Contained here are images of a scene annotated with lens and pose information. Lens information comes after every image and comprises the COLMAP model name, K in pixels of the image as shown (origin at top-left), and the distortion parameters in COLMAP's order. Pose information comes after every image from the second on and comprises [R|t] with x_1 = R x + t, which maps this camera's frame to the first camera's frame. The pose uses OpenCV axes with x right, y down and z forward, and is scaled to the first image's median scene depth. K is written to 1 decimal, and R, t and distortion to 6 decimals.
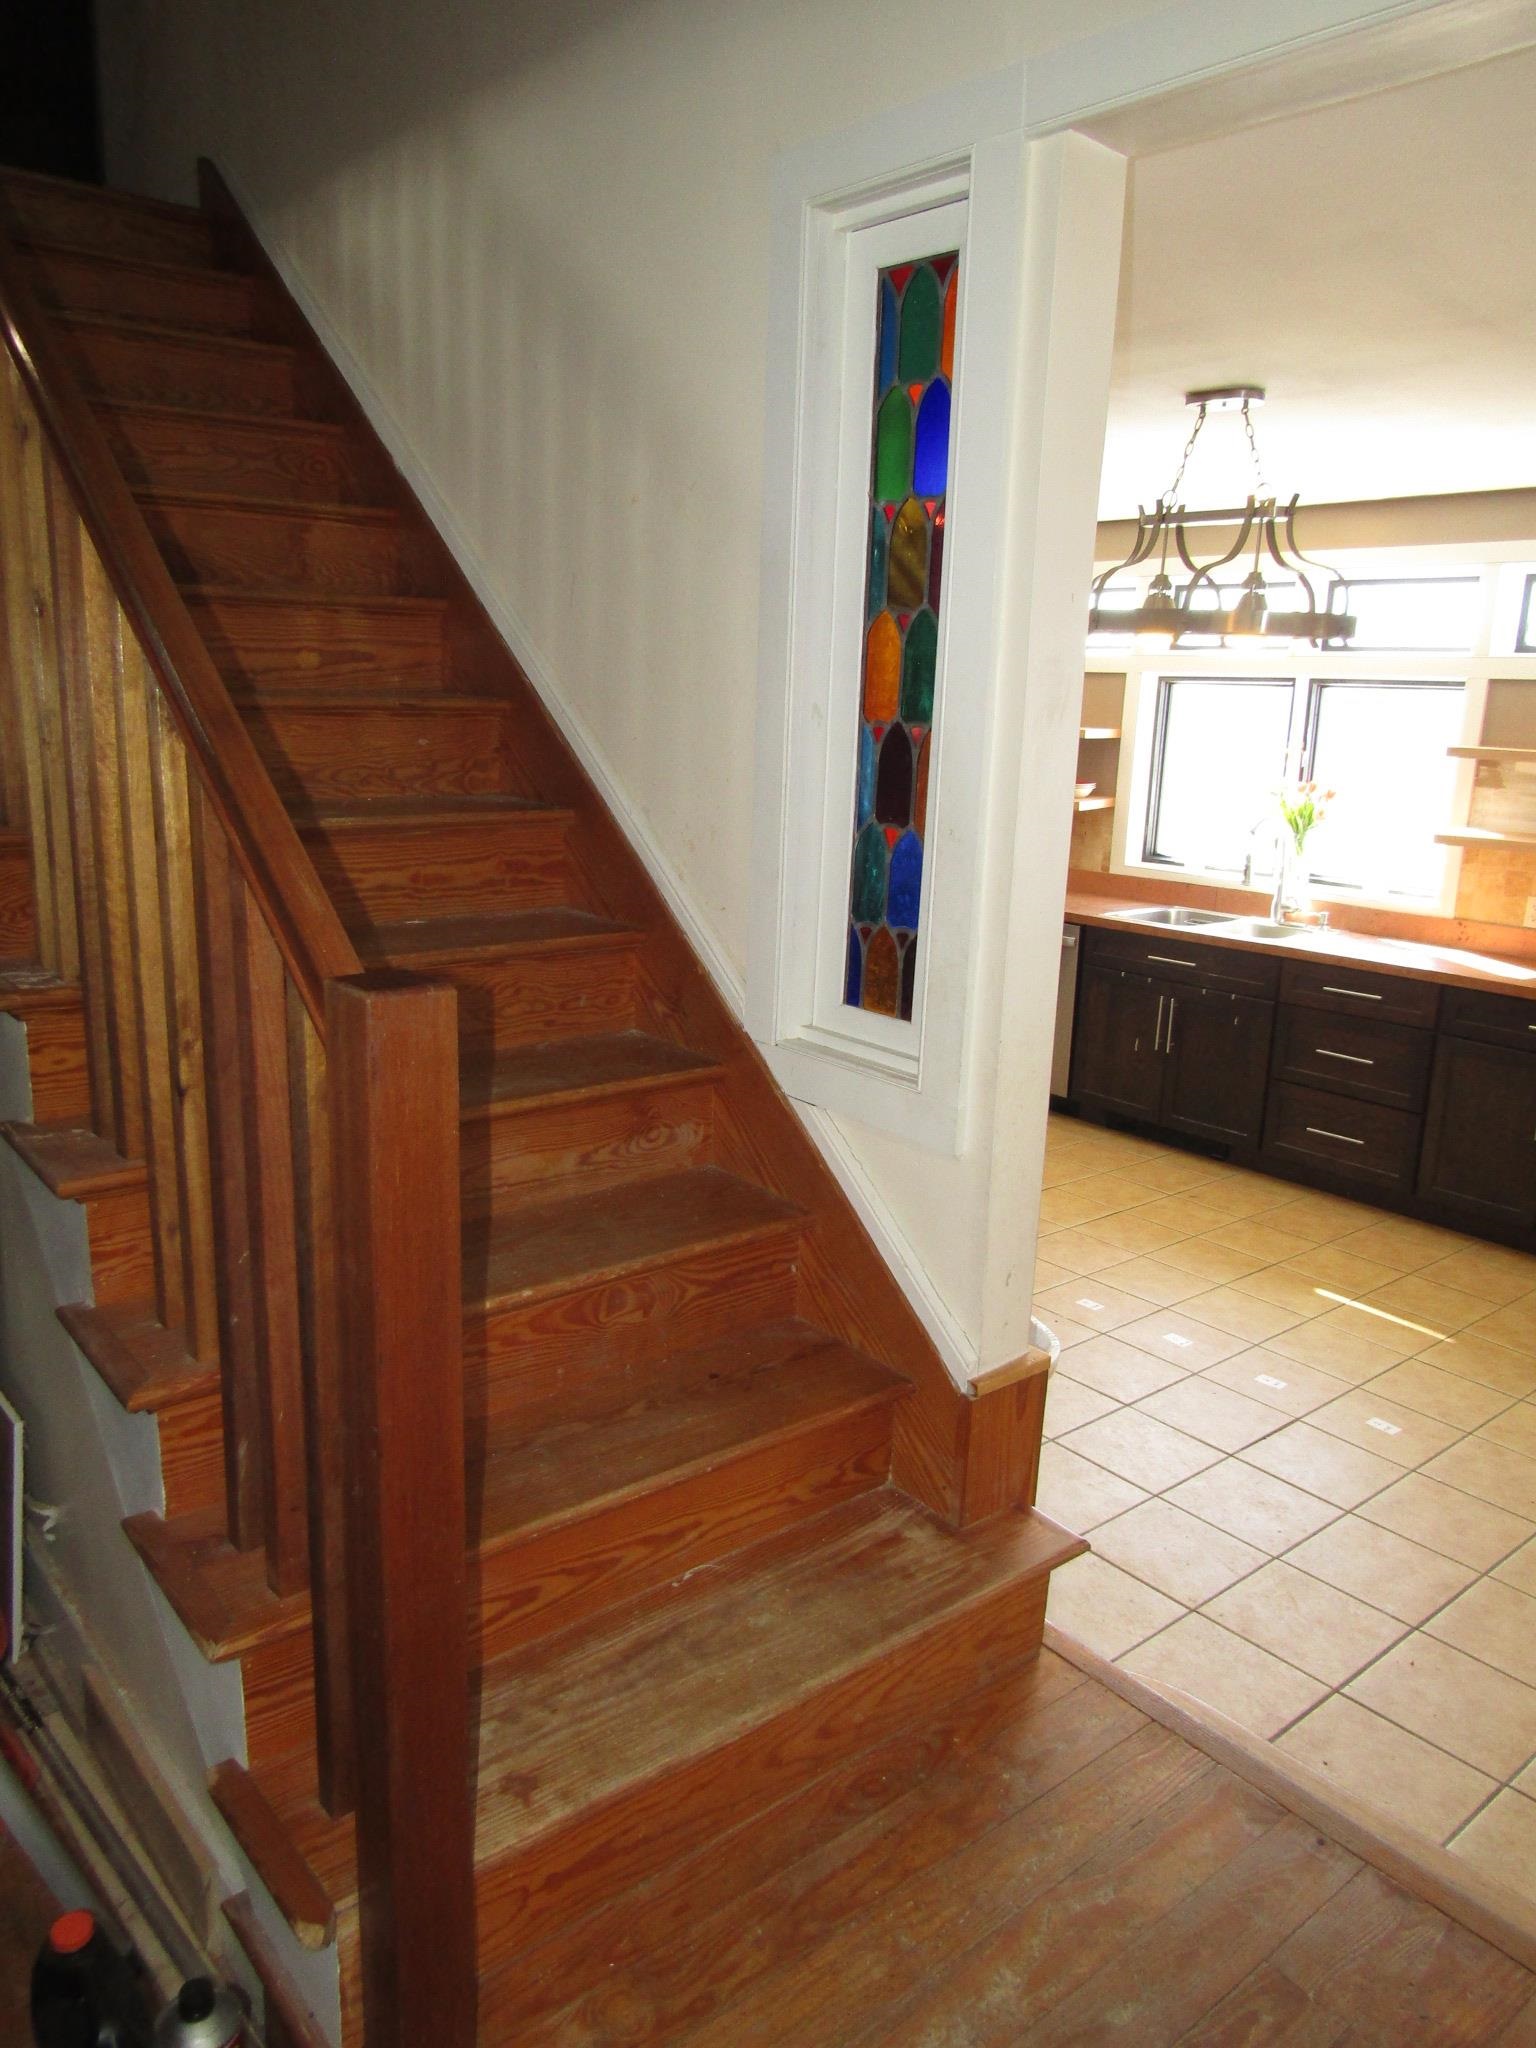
lens RADIAL K [[1456.5, 0, 767.6], [0, 1456.5, 1016.2], [0, 0, 1]] dist [-0.022917, 0.018466]
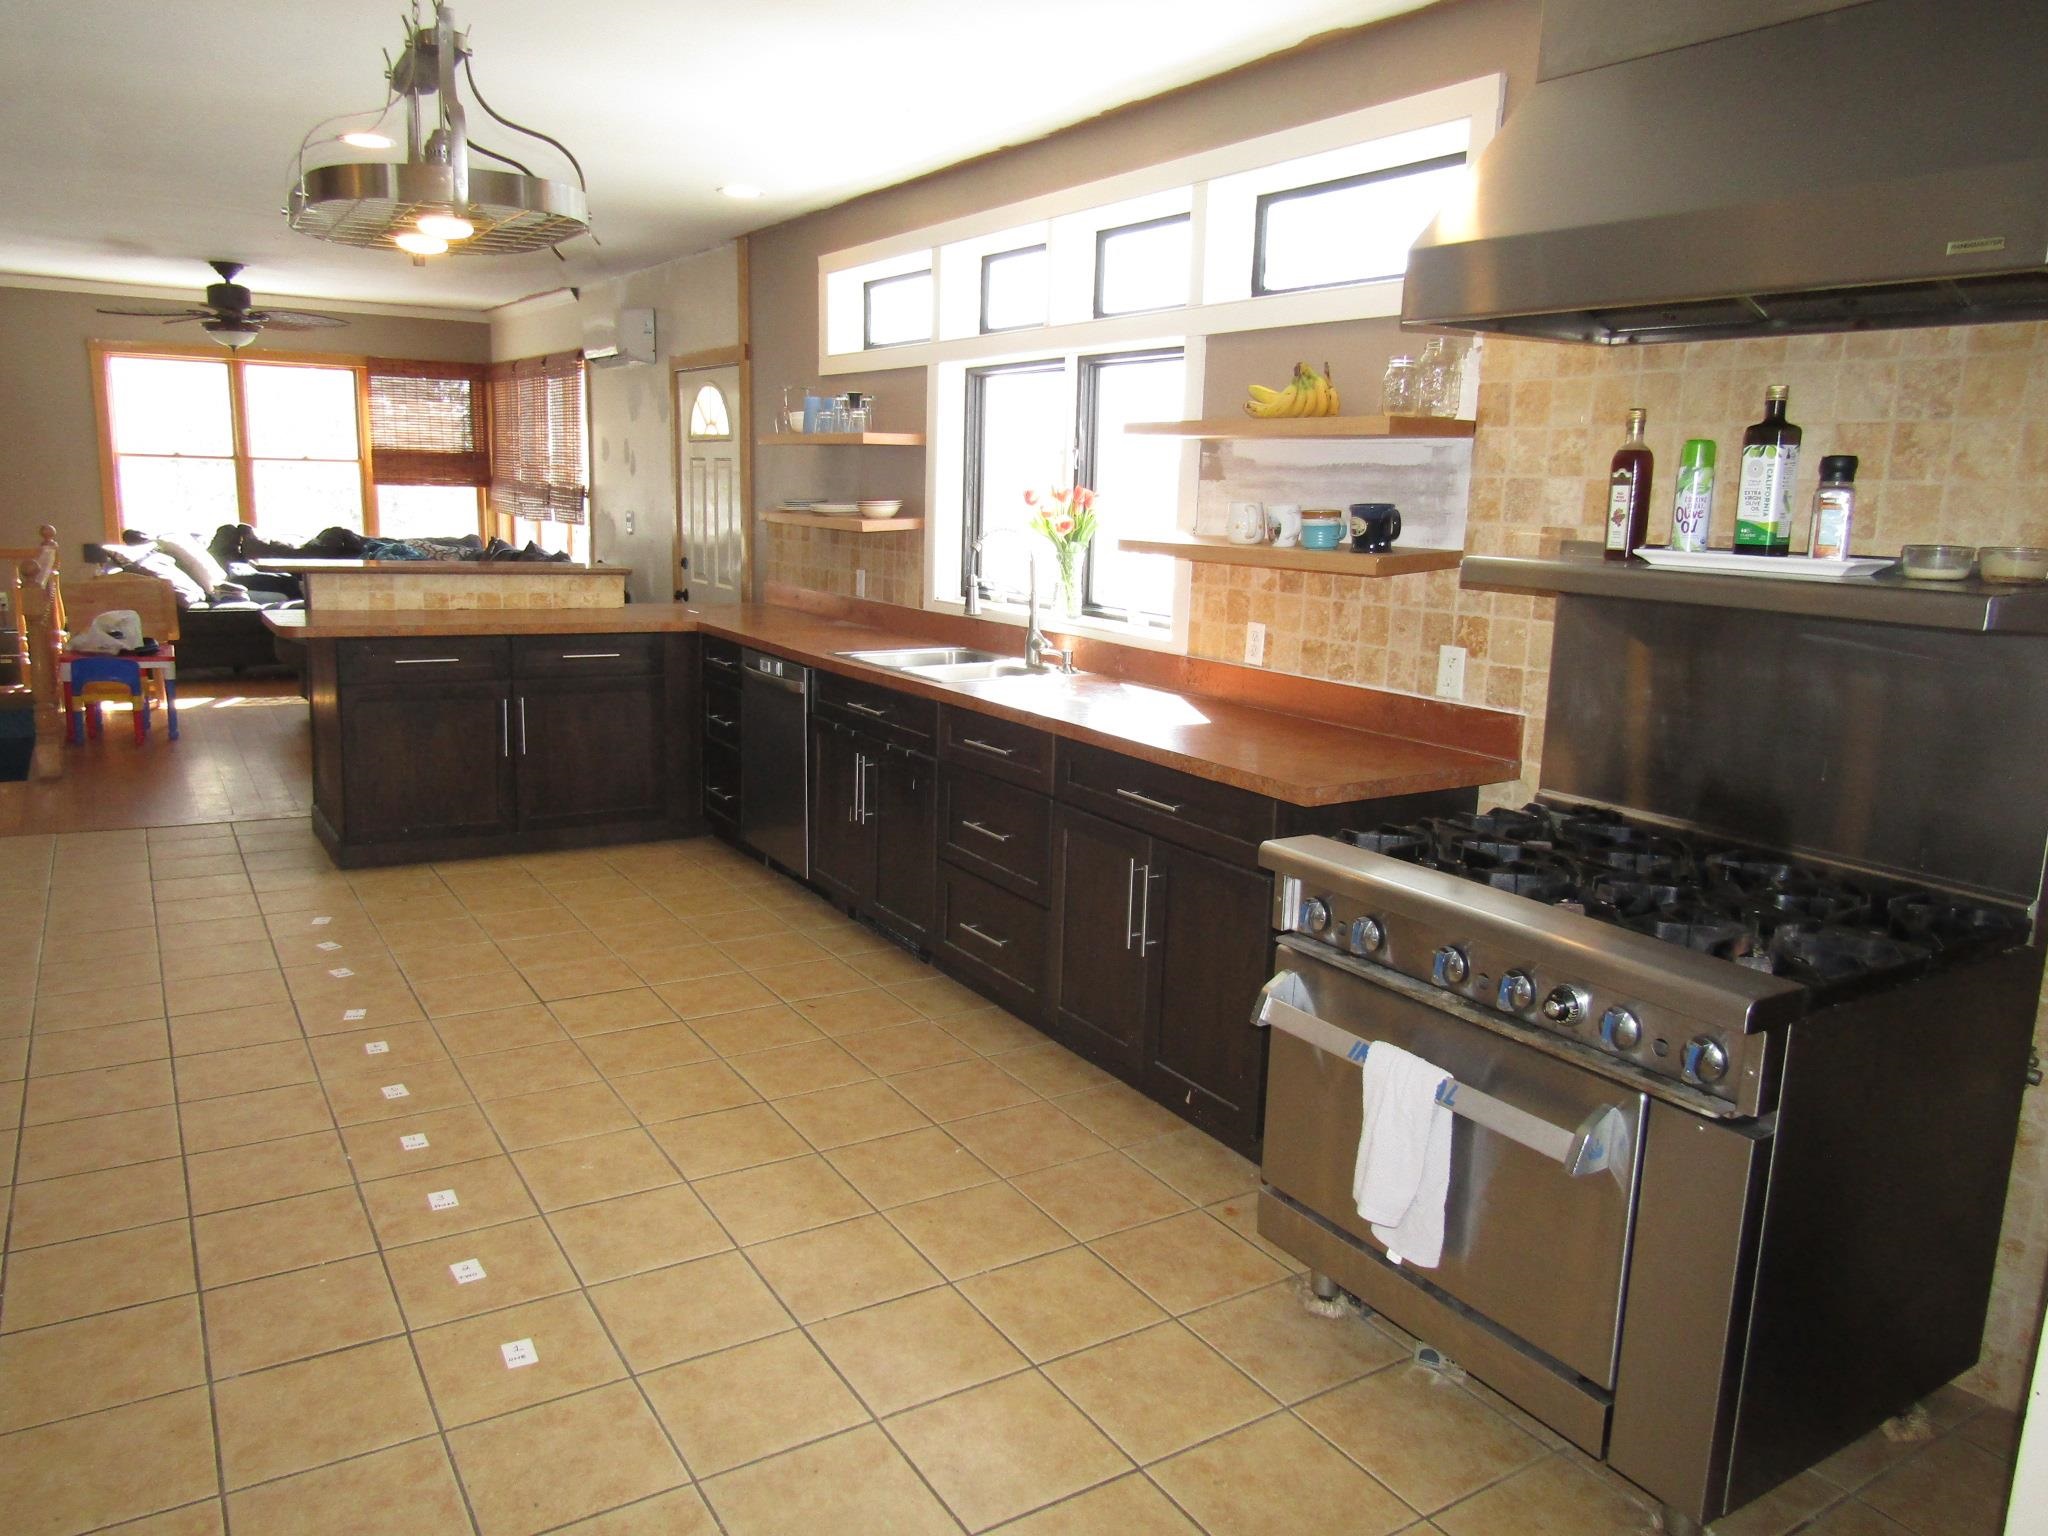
lens RADIAL K [[1456.5, 0, 1033.9], [0, 1456.5, 770.6], [0, 0, 1]] dist [-0.022917, 0.018466]
pose [[0.989858, 0.022280, -0.140301, 0.477600], [-0.026299, 0.999293, -0.026854, 0.014827], [0.139604, 0.030272, 0.989745, 0.226044]]
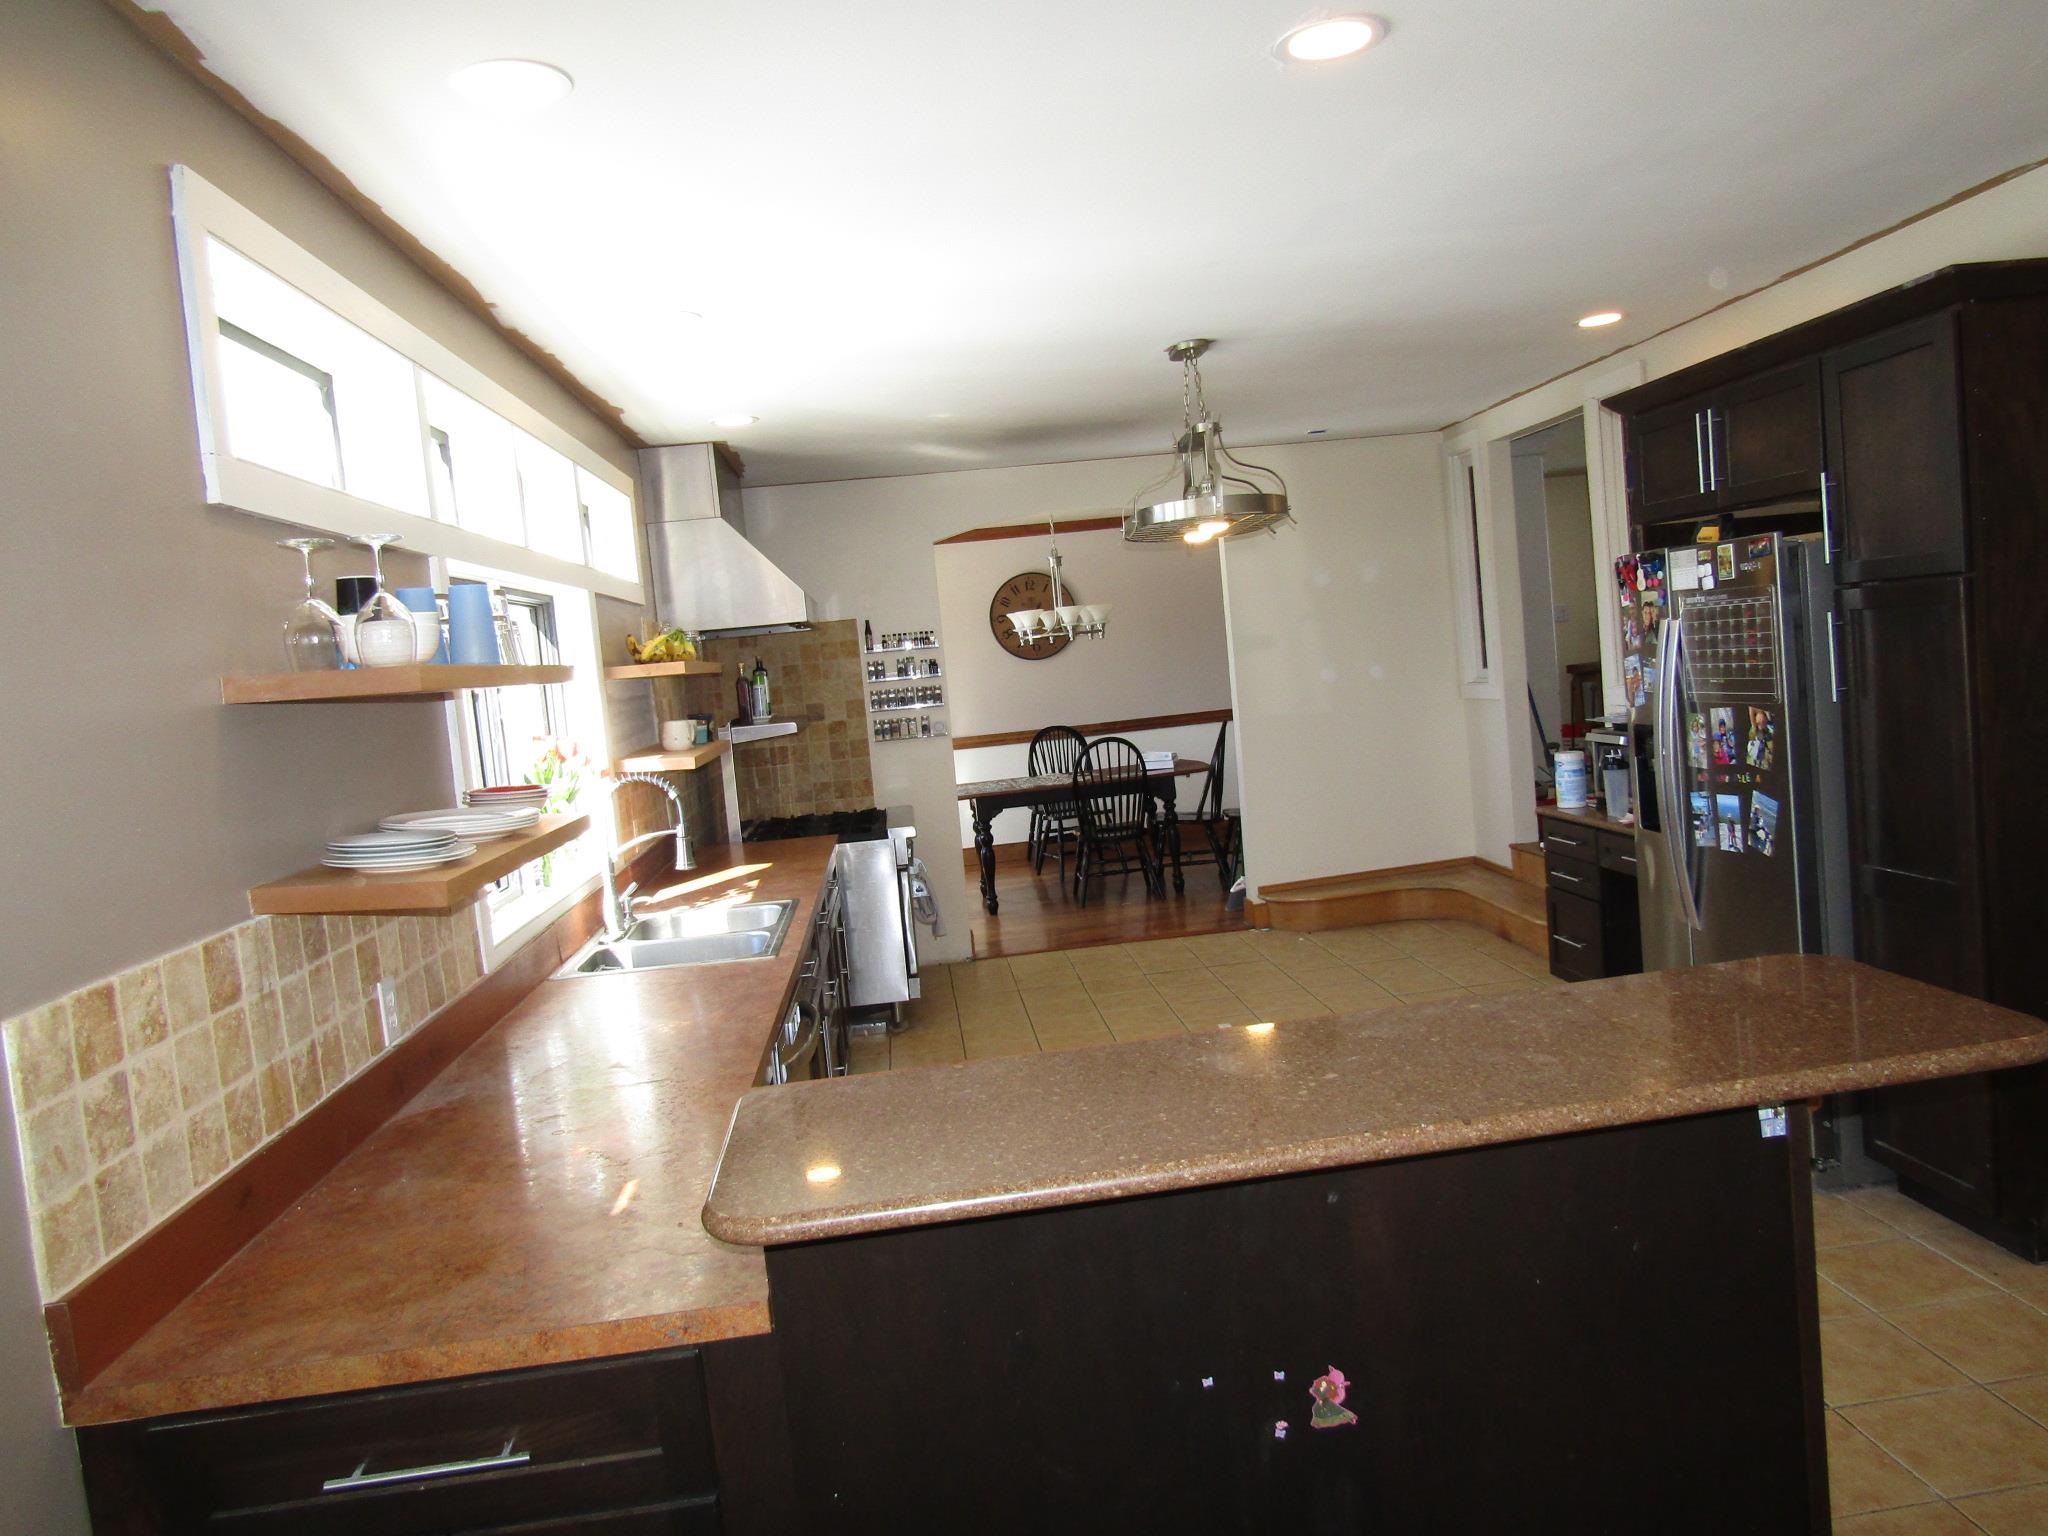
lens RADIAL K [[1456.5, 0, 1031.8], [0, 1456.5, 761.4], [0, 0, 1]] dist [-0.022917, 0.018466]
pose [[-0.818620, 0.000755, 0.574336, -0.201461], [0.189918, 0.944100, 0.269455, -0.293977], [-0.542027, 0.329658, -0.773002, 1.430559]]
